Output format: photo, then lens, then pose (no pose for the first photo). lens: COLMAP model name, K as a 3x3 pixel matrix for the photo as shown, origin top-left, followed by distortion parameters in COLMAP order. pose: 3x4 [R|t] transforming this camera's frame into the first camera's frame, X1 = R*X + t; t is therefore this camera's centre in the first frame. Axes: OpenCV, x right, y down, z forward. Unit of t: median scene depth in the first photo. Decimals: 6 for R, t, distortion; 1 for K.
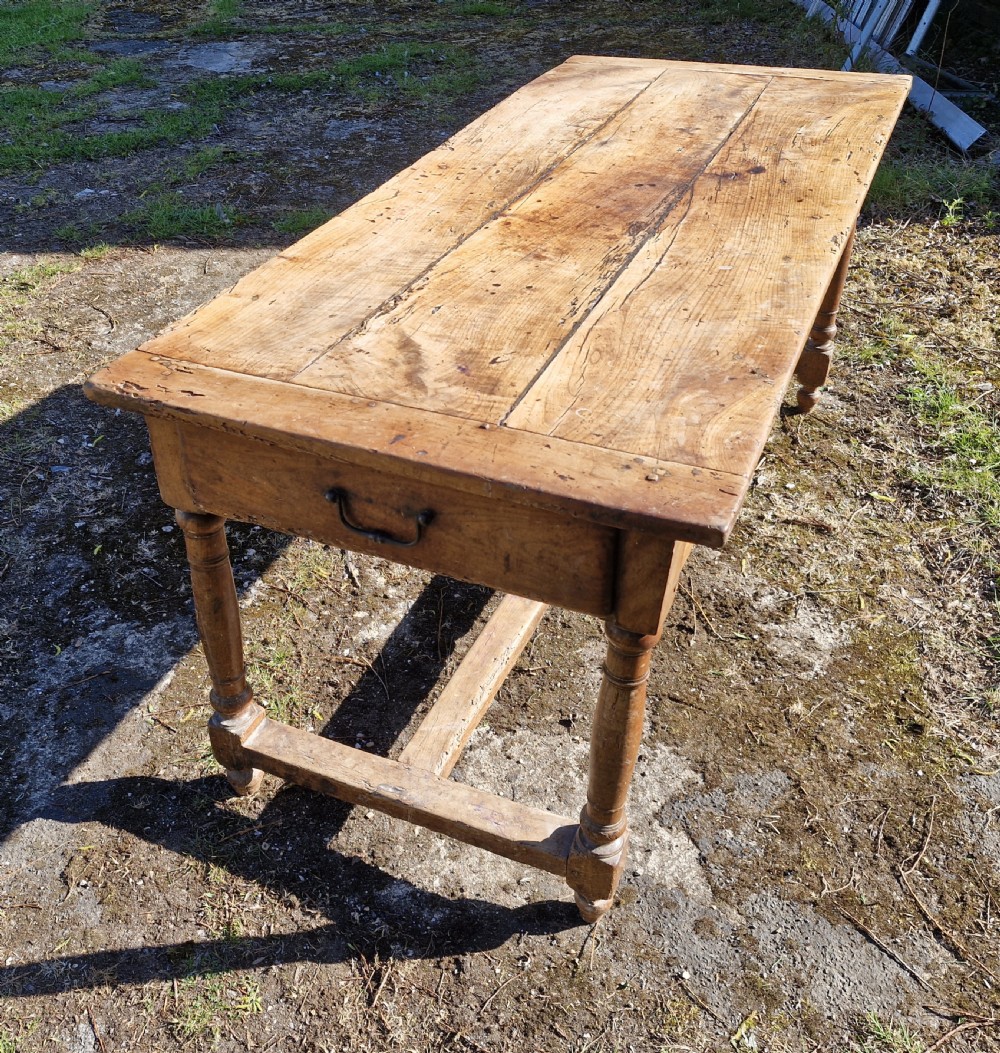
lens RADIAL K [[1023.5, 0, 464.9], [0, 1023.5, 553.3], [0, 0, 1]] dist [0.044757, 0.000000]
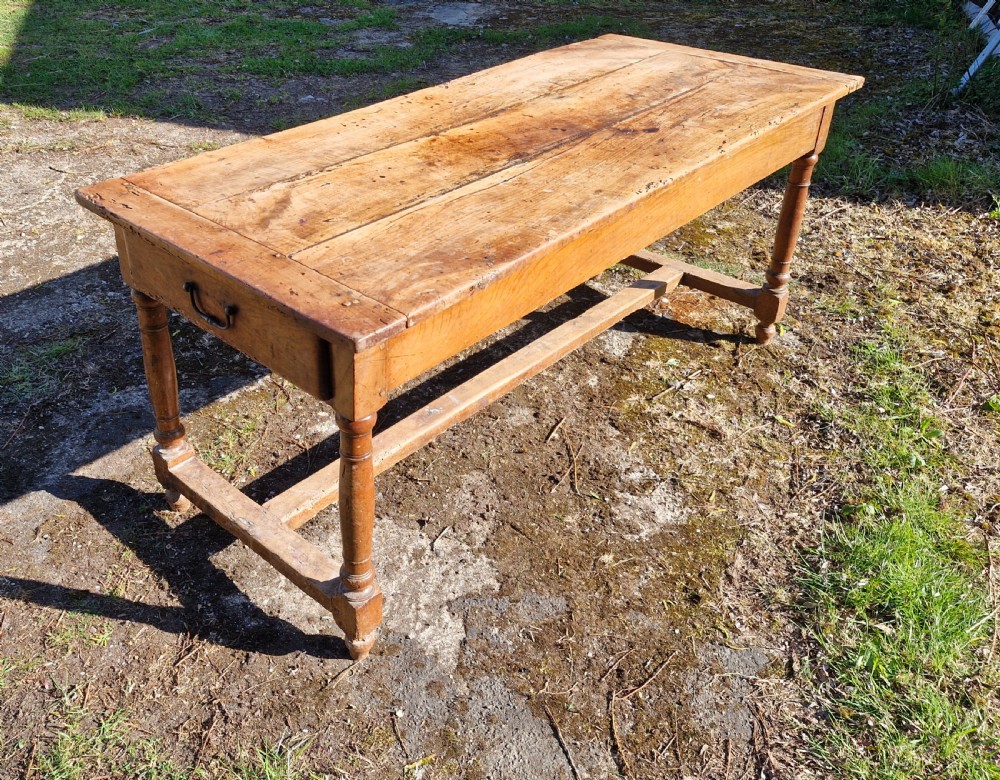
lens RADIAL K [[885.9, 0, 437.1], [0, 885.9, 343.5], [0, 0, 1]] dist [0.113783, -0.163627]
pose [[0.945395, 0.194404, -0.261600, 0.369518], [-0.220028, 0.972816, -0.072225, 0.024774], [0.240447, 0.125840, 0.962470, -0.097014]]
